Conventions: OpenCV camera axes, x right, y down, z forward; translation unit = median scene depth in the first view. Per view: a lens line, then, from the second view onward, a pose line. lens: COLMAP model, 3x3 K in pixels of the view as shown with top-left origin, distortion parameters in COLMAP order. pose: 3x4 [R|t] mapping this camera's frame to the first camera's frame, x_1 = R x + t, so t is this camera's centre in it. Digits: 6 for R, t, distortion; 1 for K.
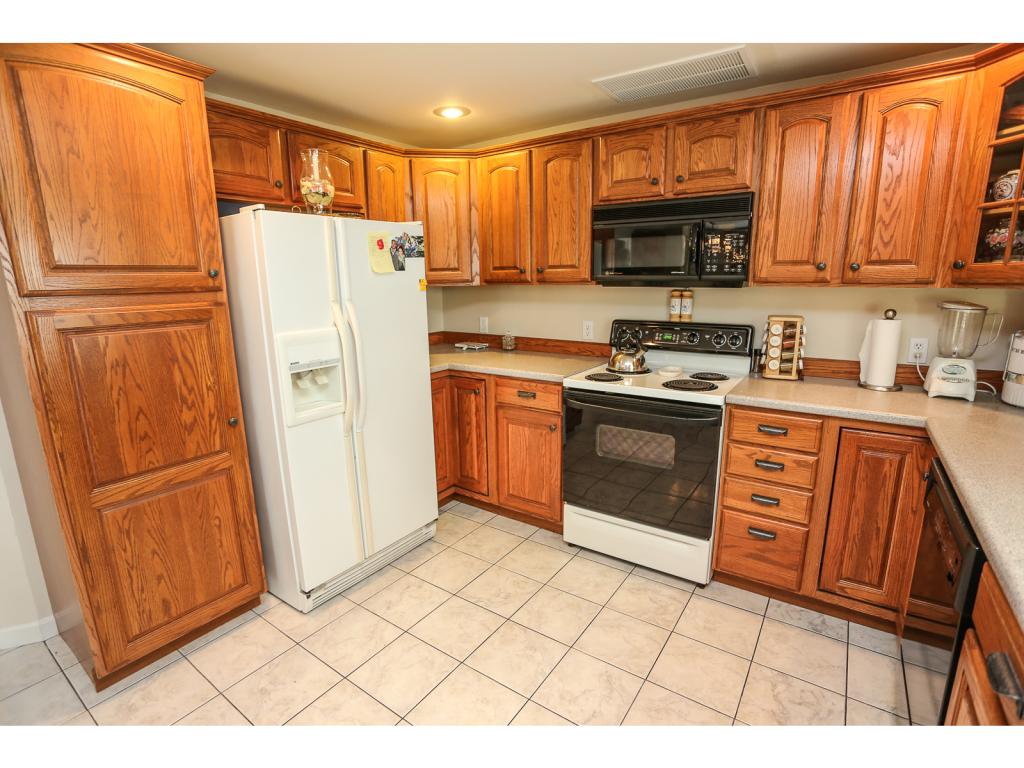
lens RADIAL K [[497.4, 0, 512.9], [0, 497.4, 386.8], [0, 0, 1]] dist [-0.069848, 0.031843]
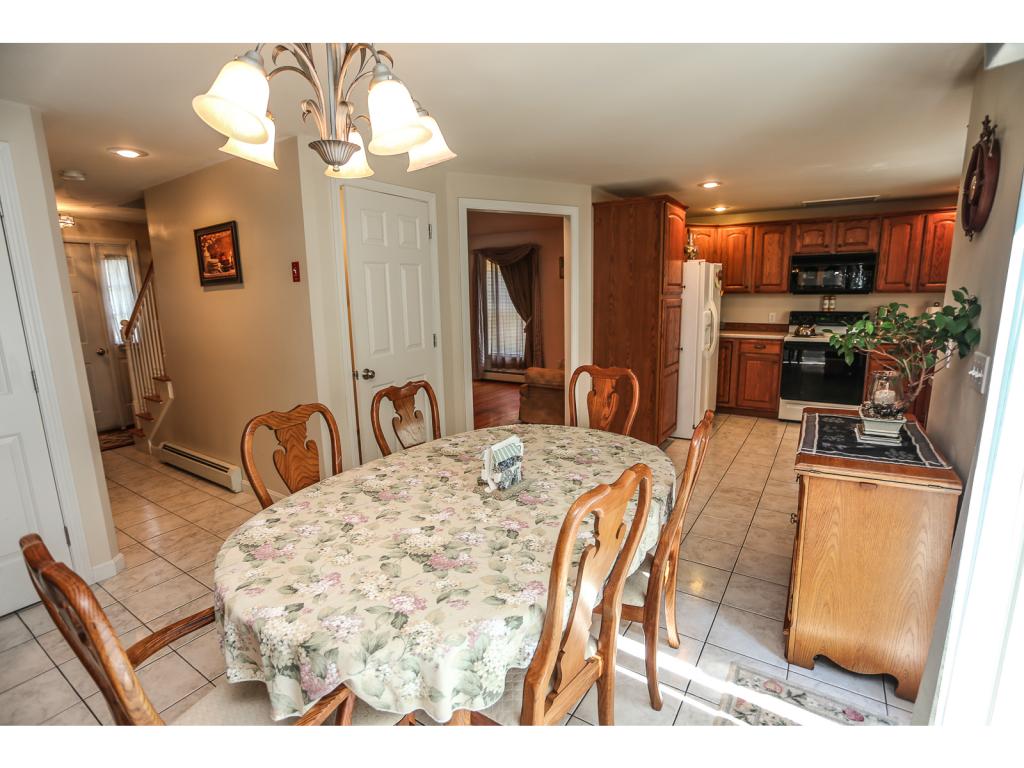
lens RADIAL K [[497.4, 0, 512.9], [0, 497.4, 386.8], [0, 0, 1]] dist [-0.069848, 0.031843]
pose [[0.999678, -0.013849, 0.021255, -1.166364], [0.014383, 0.999580, -0.025150, 0.243936], [-0.020898, 0.025447, 0.999458, -1.118224]]
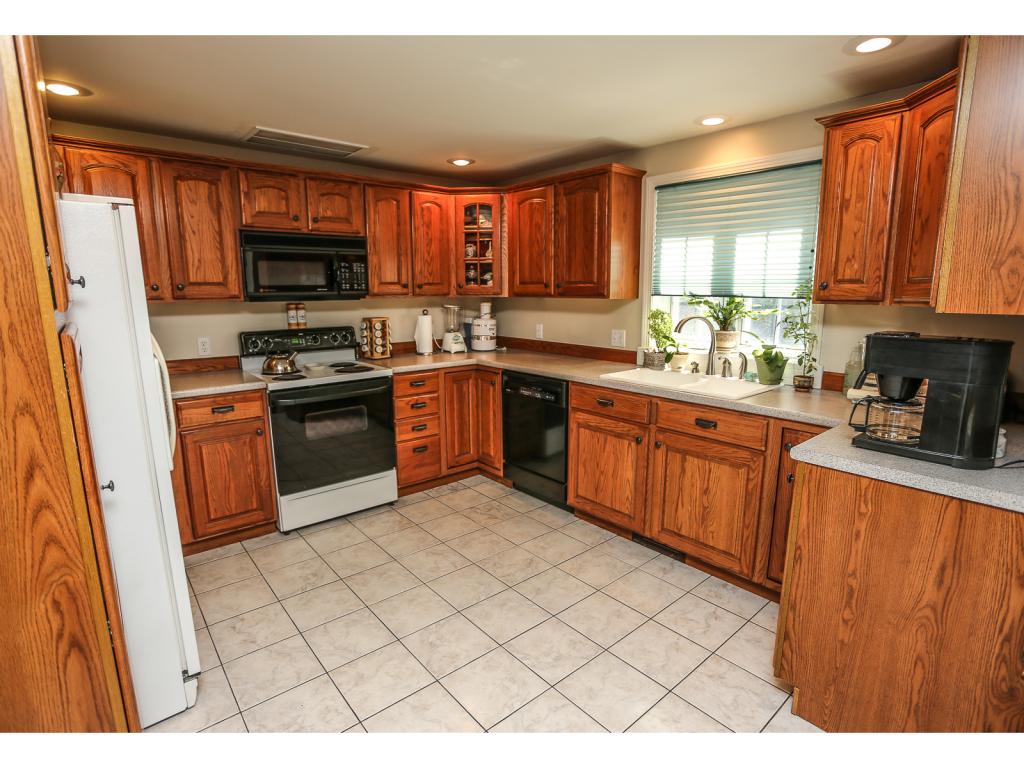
lens RADIAL K [[513.6, 0, 513.2], [0, 513.6, 388.0], [0, 0, 1]] dist [-0.074475, 0.034154]
pose [[0.265311, -0.167357, 0.949527, -0.871657], [0.207045, 0.971735, 0.113421, -0.022321], [-0.941670, 0.166503, 0.292462, 0.158983]]
